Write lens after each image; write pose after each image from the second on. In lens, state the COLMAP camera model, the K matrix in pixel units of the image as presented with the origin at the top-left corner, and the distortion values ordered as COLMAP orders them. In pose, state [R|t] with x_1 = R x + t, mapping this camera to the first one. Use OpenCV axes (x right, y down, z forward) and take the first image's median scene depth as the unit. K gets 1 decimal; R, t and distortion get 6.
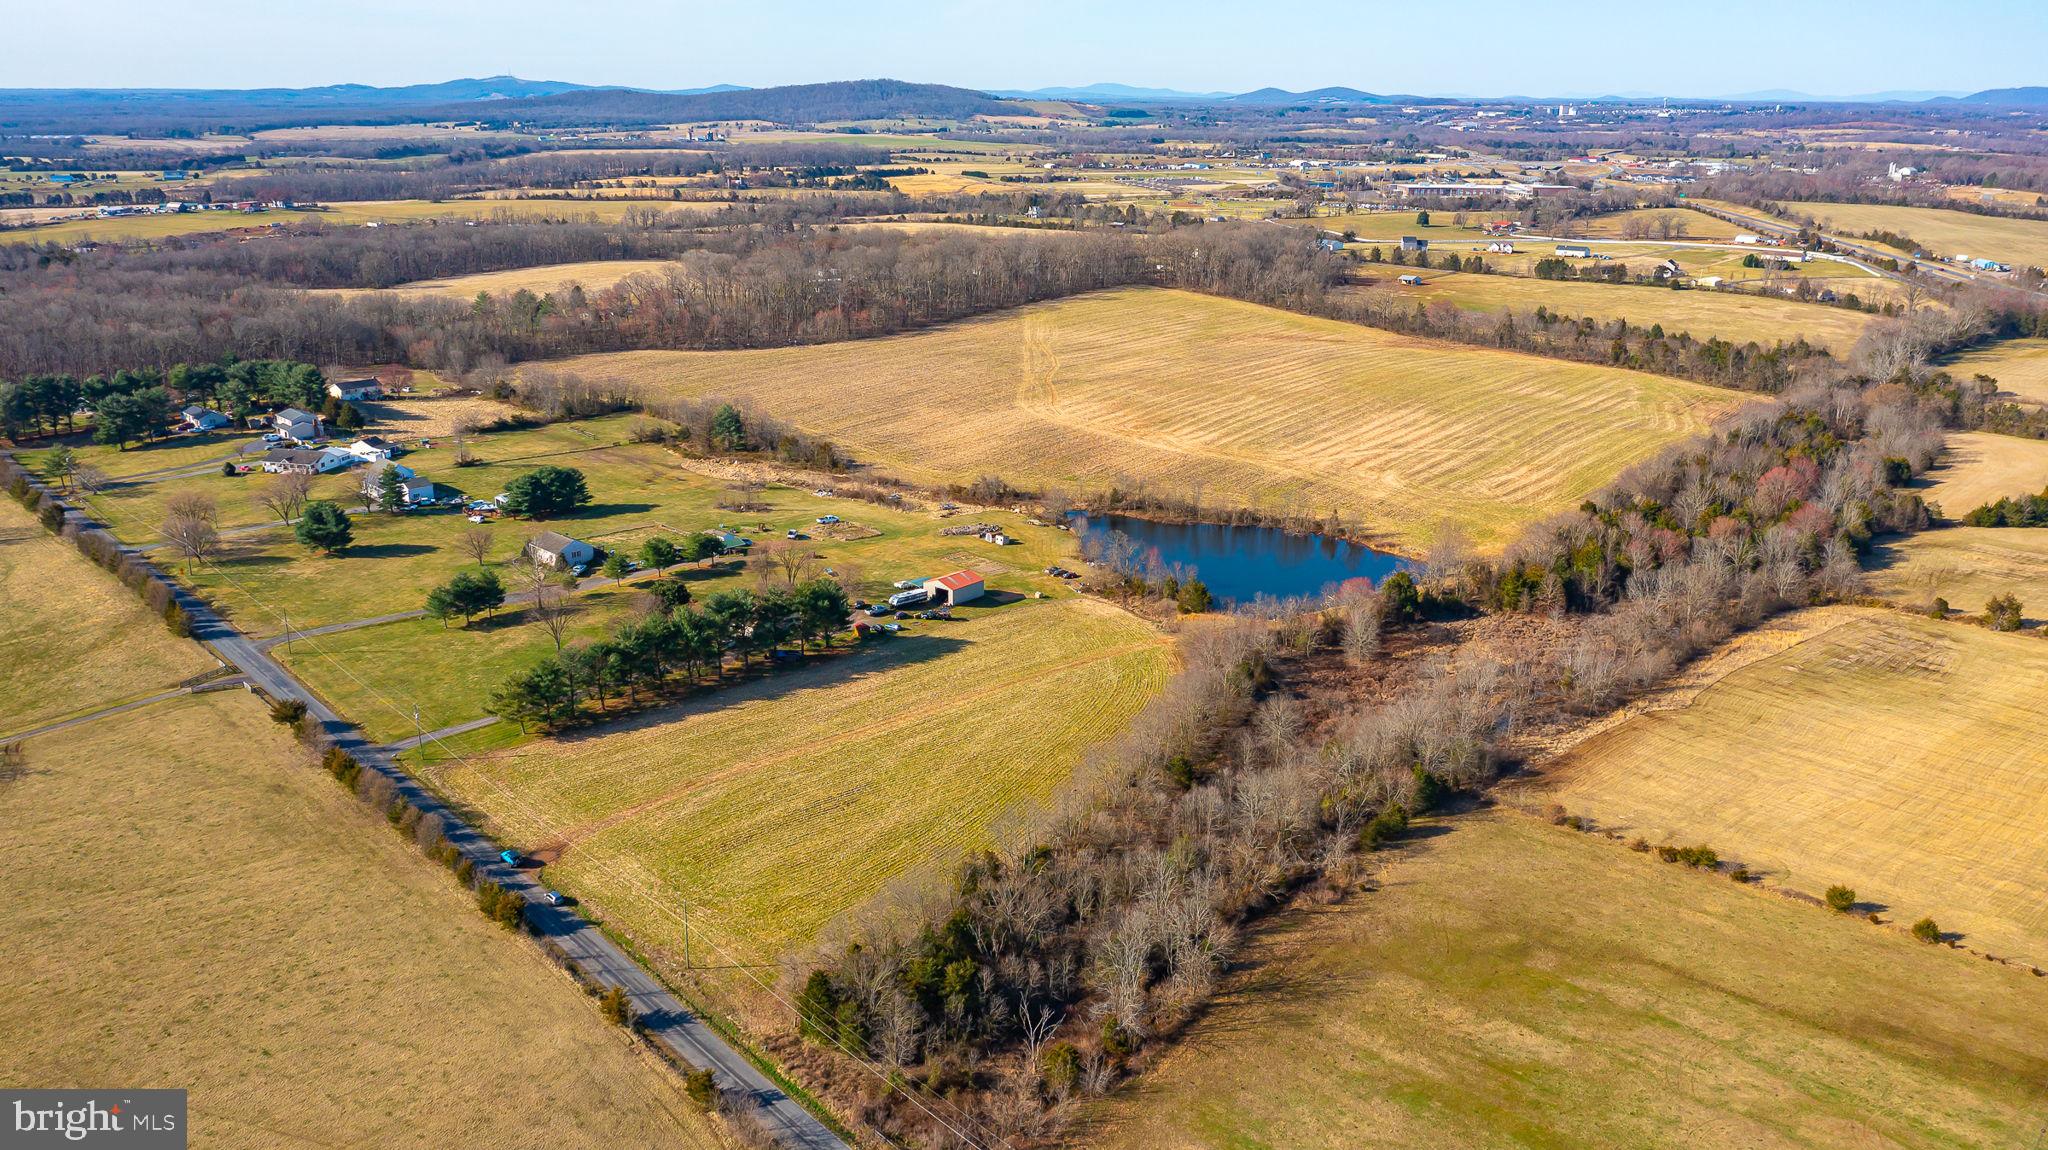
lens RADIAL K [[1616.6, 0, 1025.6], [0, 1616.6, 570.1], [0, 0, 1]] dist [-0.012350, 0.011436]
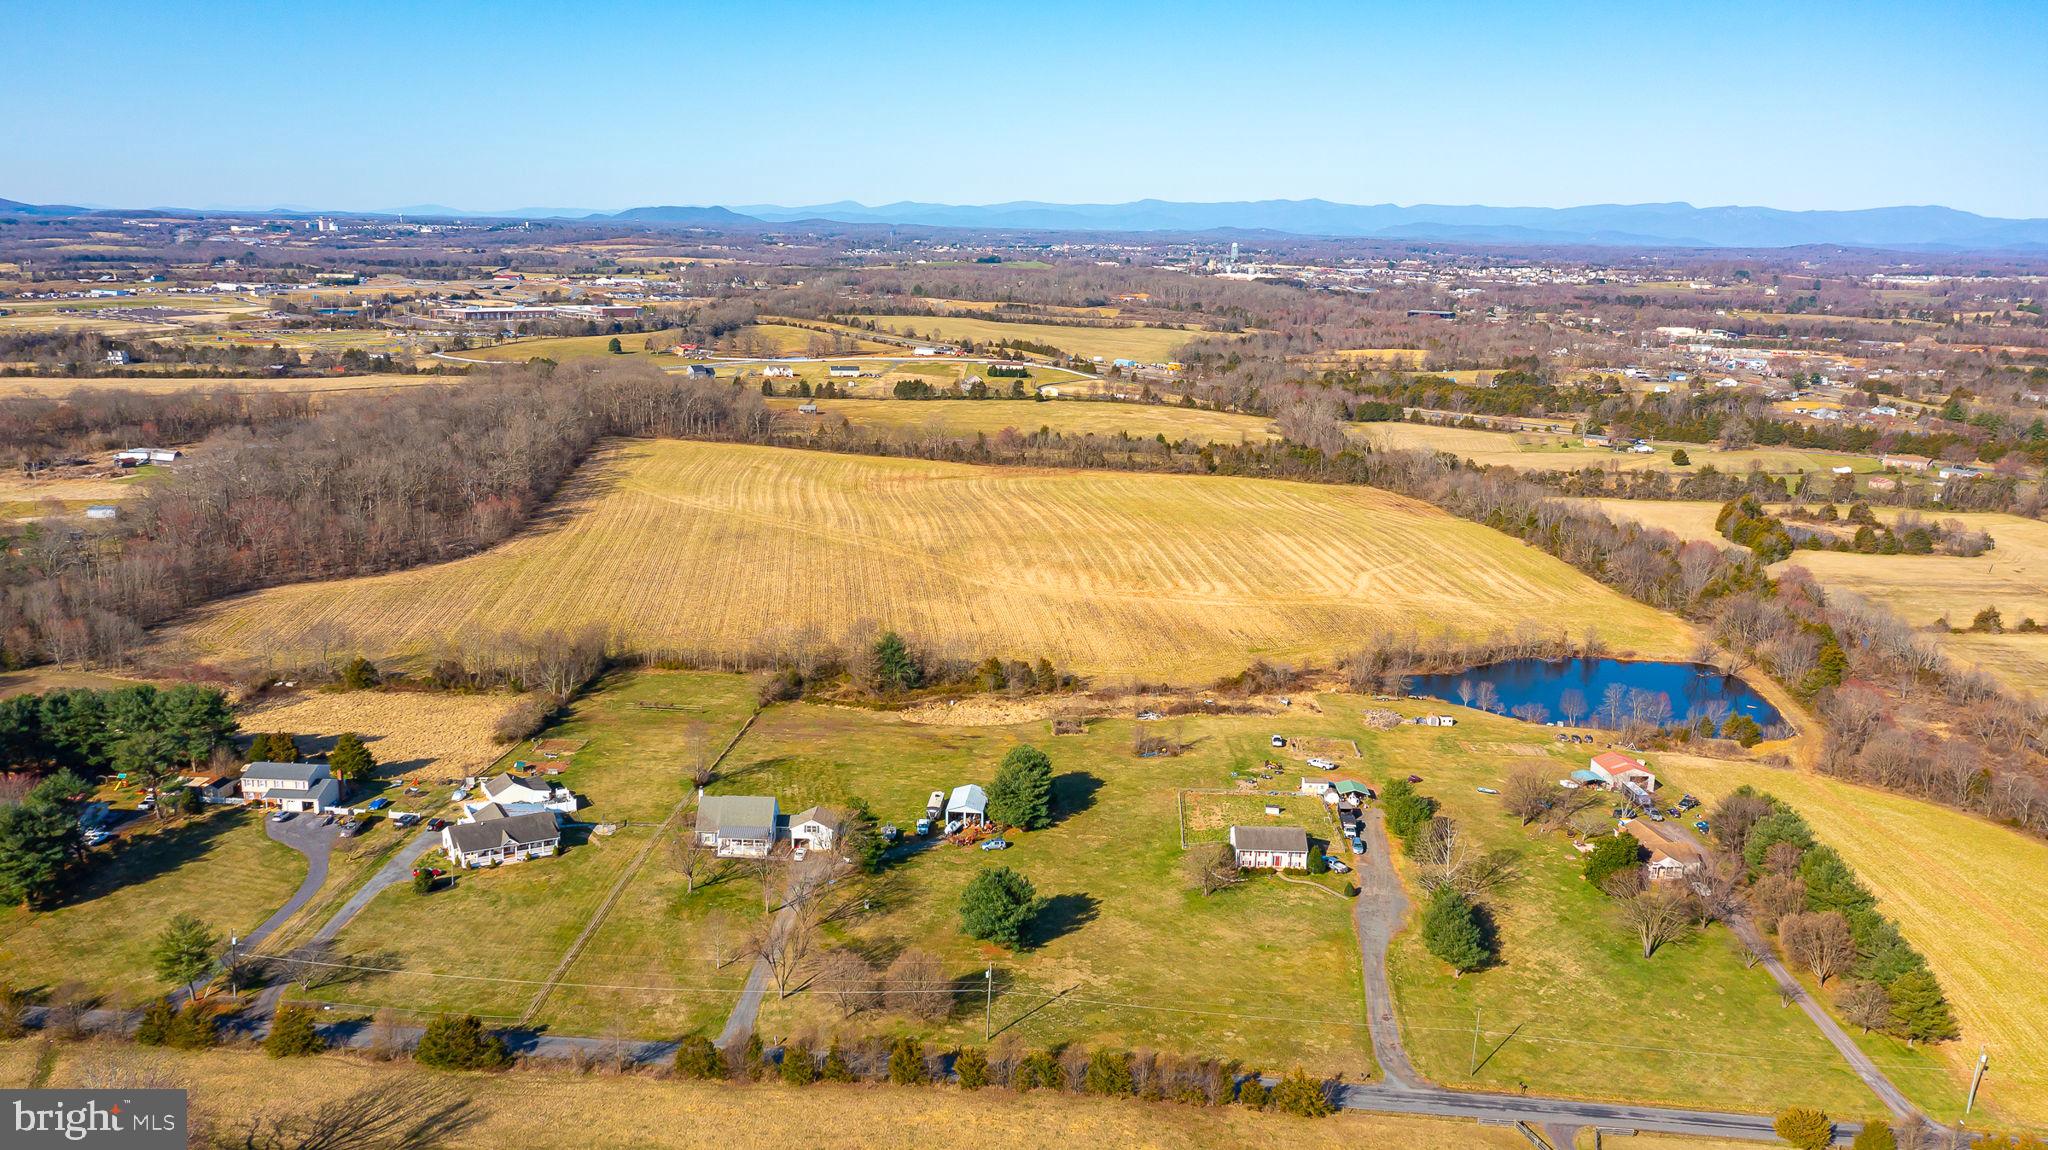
lens RADIAL K [[1616.6, 0, 1022.7], [0, 1616.6, 575.4], [0, 0, 1]] dist [-0.012350, 0.011436]
pose [[0.717848, -0.137713, 0.682444, -0.283854], [0.180588, 0.983522, 0.008511, -0.053503], [-0.672371, 0.117132, 0.730889, 0.170628]]
